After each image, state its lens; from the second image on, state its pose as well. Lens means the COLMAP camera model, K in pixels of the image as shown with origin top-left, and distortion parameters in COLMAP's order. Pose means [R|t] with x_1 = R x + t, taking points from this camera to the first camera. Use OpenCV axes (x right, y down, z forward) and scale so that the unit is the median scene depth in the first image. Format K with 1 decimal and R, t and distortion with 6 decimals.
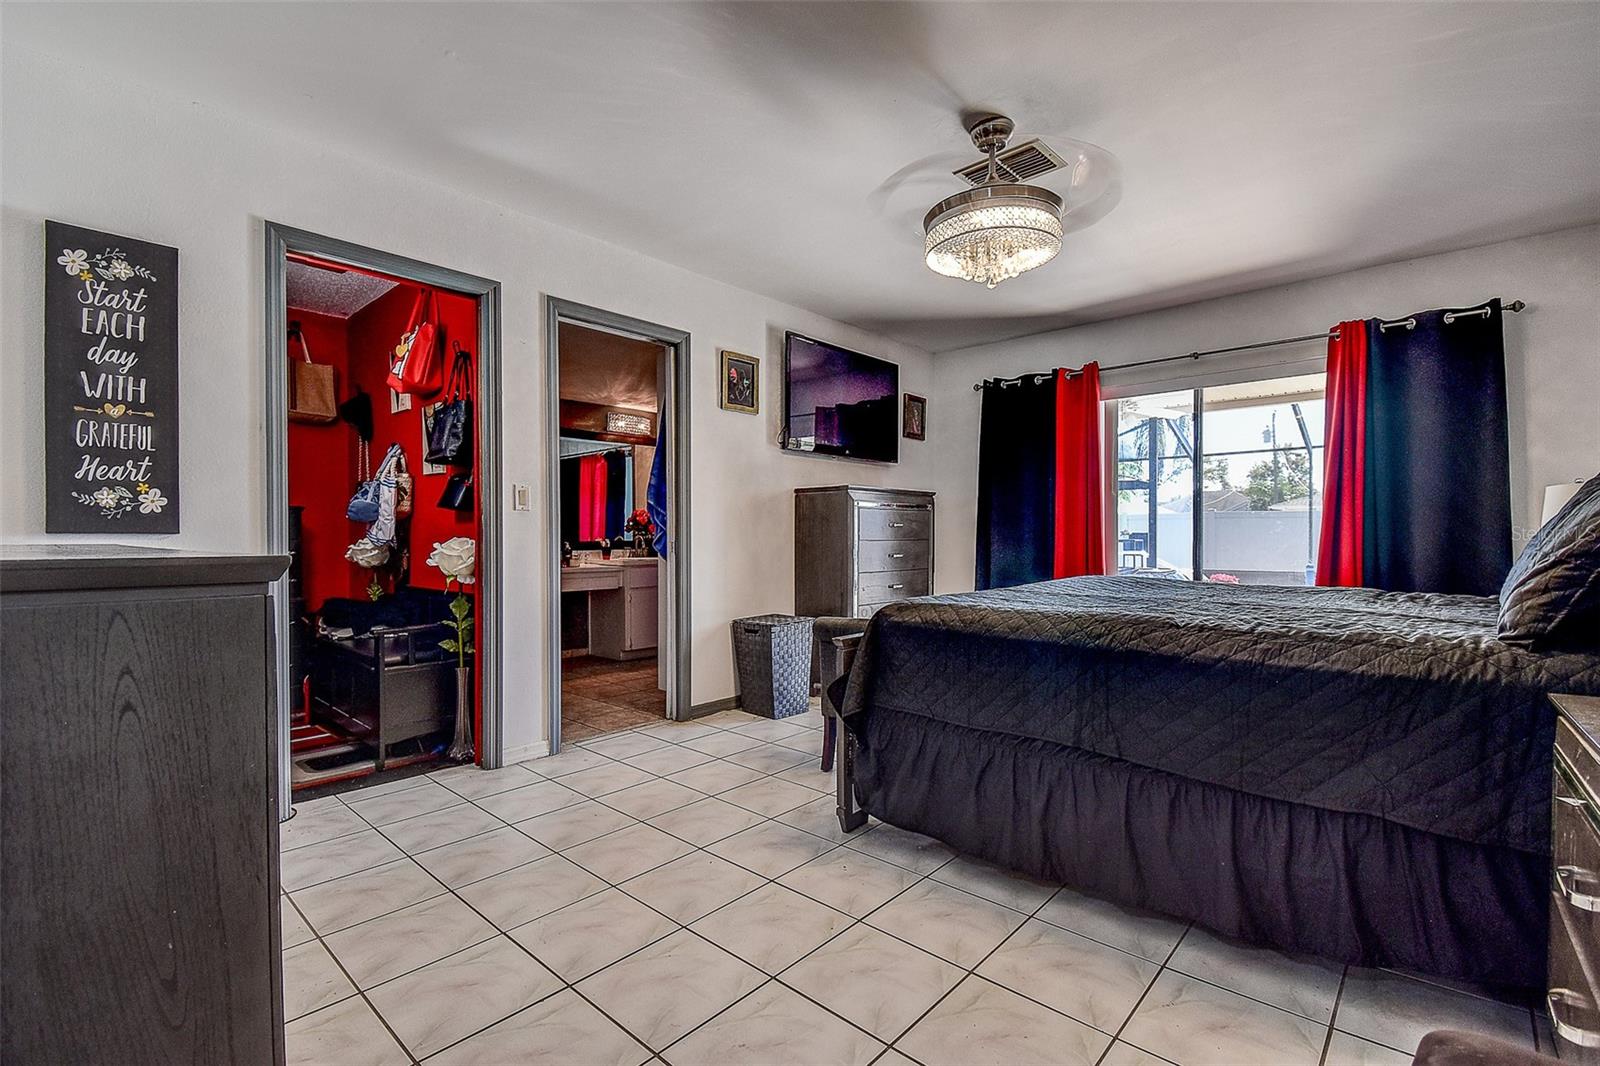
lens RADIAL K [[710.0, 0, 796.2], [0, 710.0, 539.4], [0, 0, 1]] dist [0.005027, -0.000558]
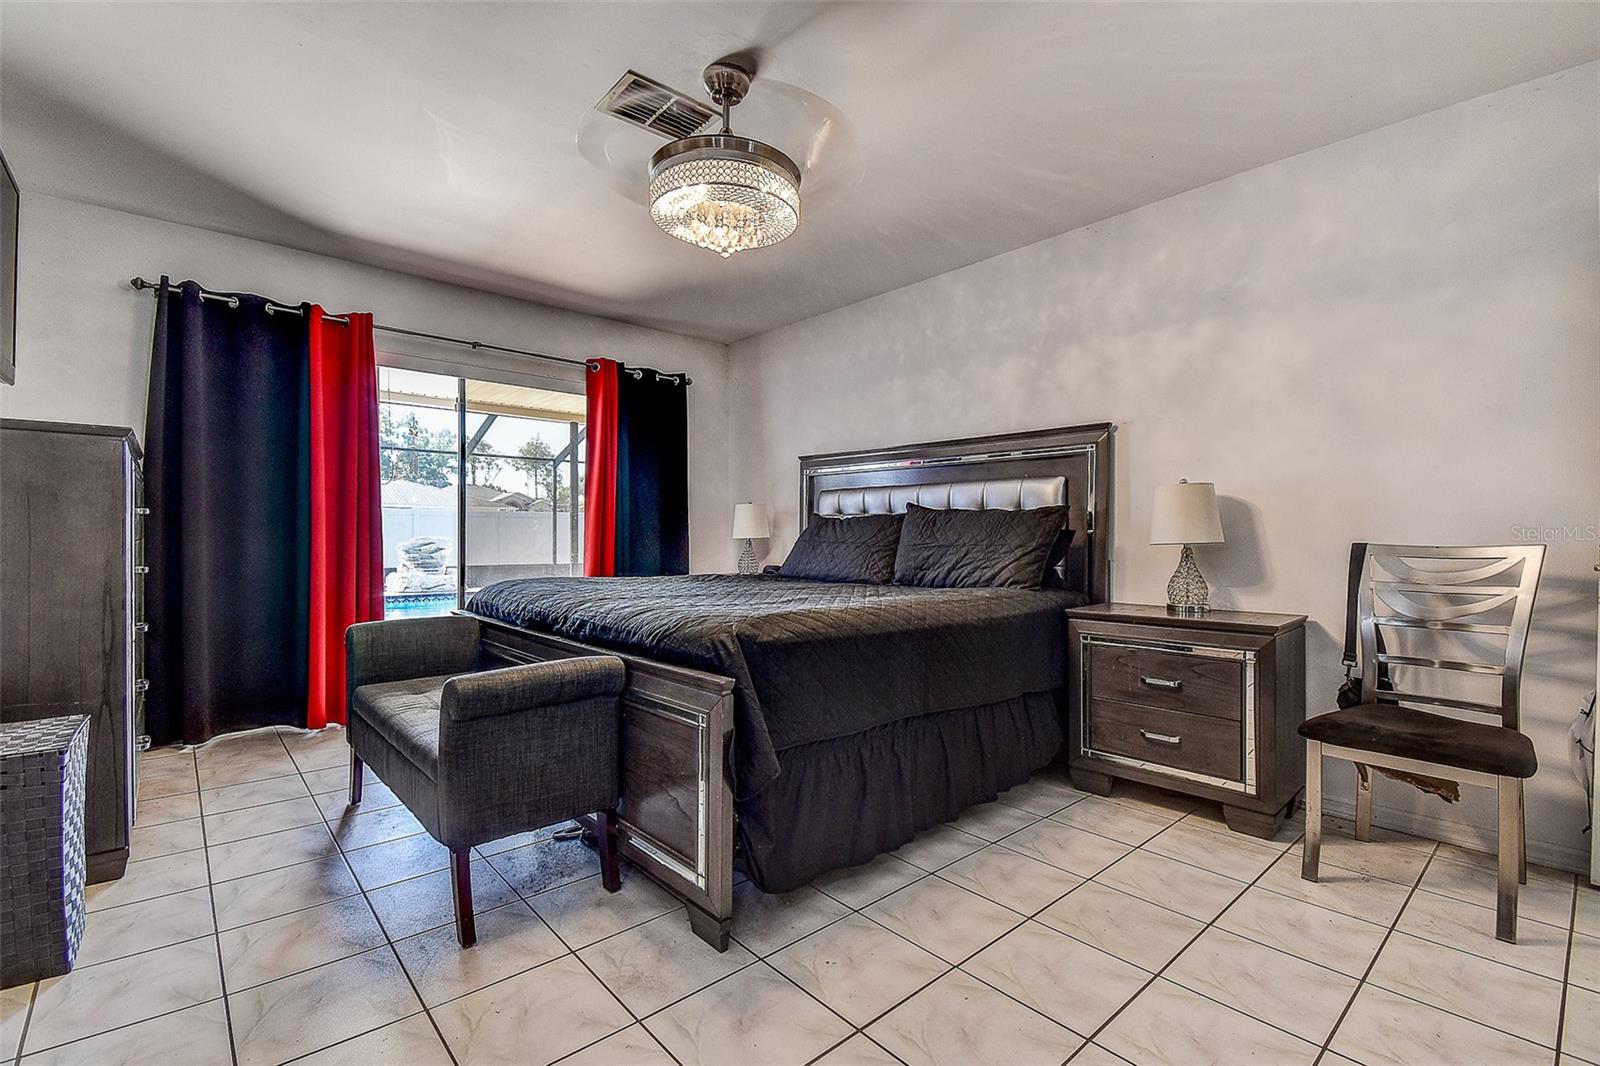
lens RADIAL K [[710.0, 0, 799.5], [0, 710.0, 537.0], [0, 0, 1]] dist [0.005027, -0.000558]
pose [[0.105529, -0.002282, 0.994414, -0.410155], [-0.001375, 0.999996, 0.002441, -0.002975], [-0.994415, -0.001625, 0.105525, 0.551925]]
